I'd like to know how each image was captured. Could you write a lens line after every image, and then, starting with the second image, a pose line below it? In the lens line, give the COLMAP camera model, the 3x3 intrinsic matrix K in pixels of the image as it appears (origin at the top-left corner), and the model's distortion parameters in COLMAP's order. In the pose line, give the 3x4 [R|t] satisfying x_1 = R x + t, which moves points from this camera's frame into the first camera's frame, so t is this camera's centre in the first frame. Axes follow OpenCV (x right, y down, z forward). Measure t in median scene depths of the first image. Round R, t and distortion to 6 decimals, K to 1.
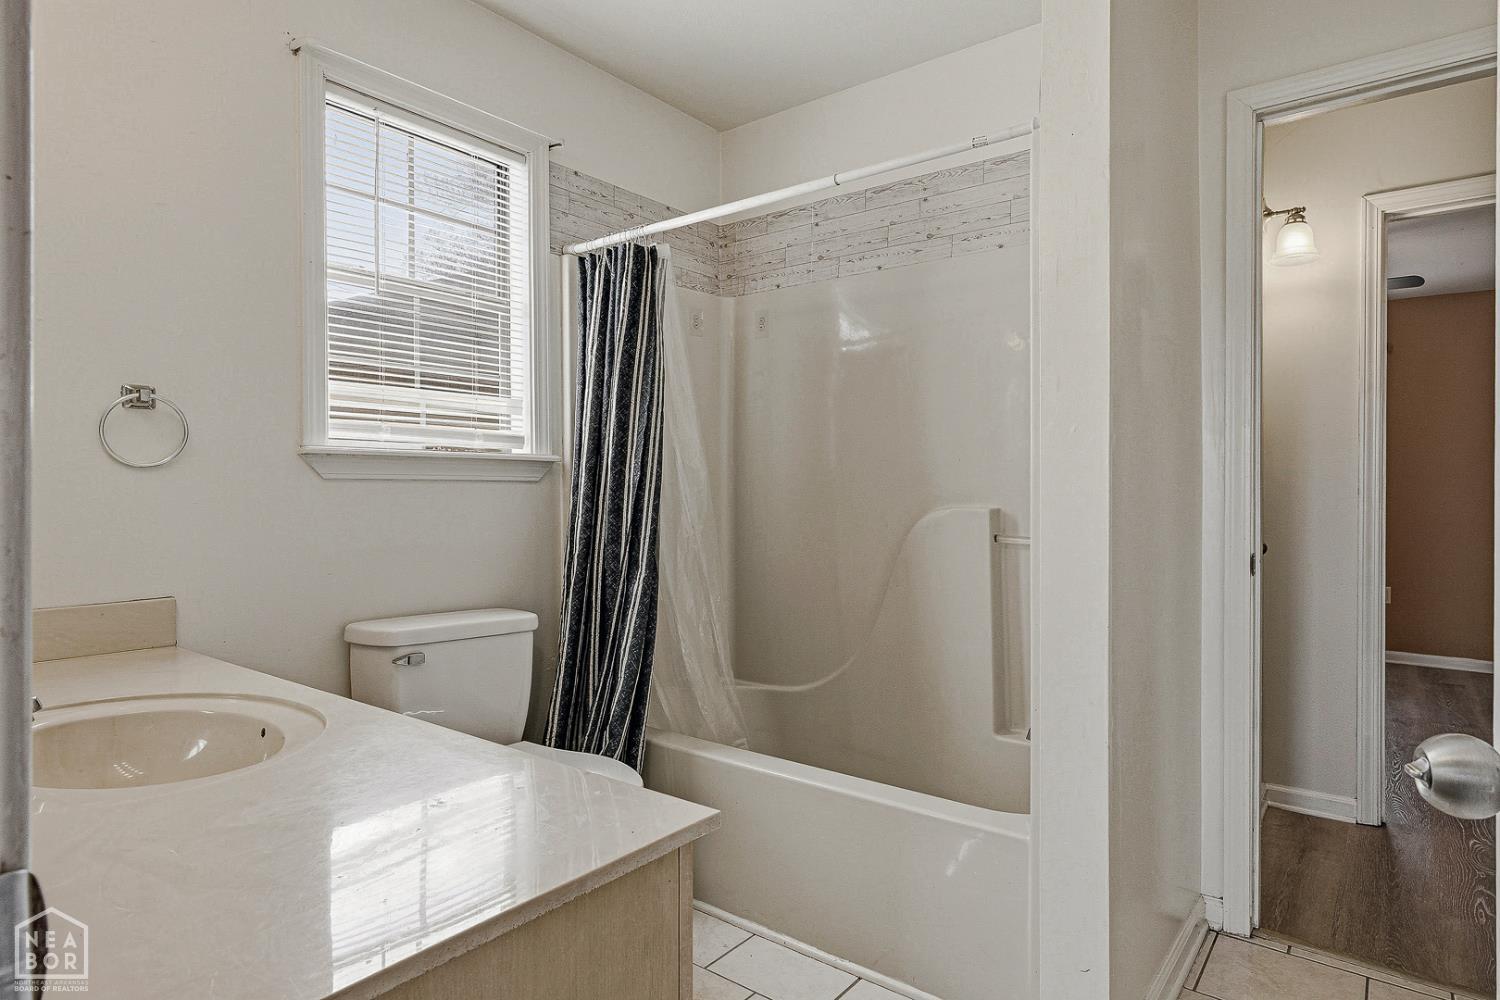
lens RADIAL K [[829.4, 0, 750.1], [0, 829.4, 489.4], [0, 0, 1]] dist [-0.006856, 0.001051]
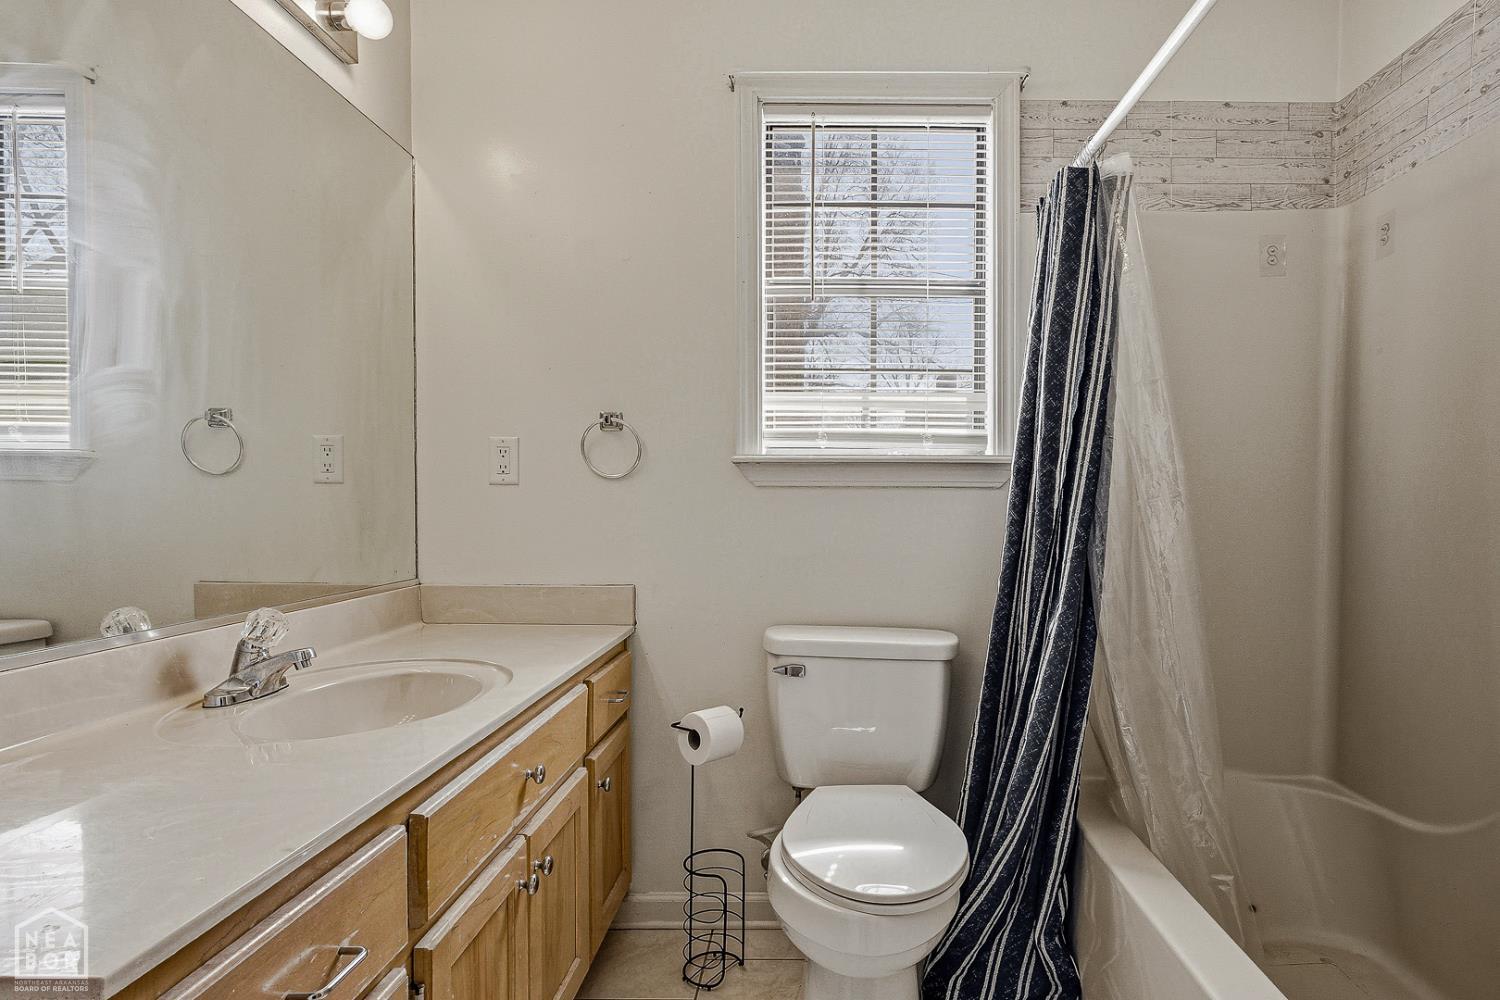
lens RADIAL K [[802.4, 0, 750.0], [0, 802.4, 514.5], [0, 0, 1]] dist [-0.003240, 0.004010]
pose [[0.623512, 0.018882, -0.781586, 0.236771], [-0.003698, 0.999768, 0.021203, 0.001418], [0.781805, -0.010330, 0.623437, 0.300289]]
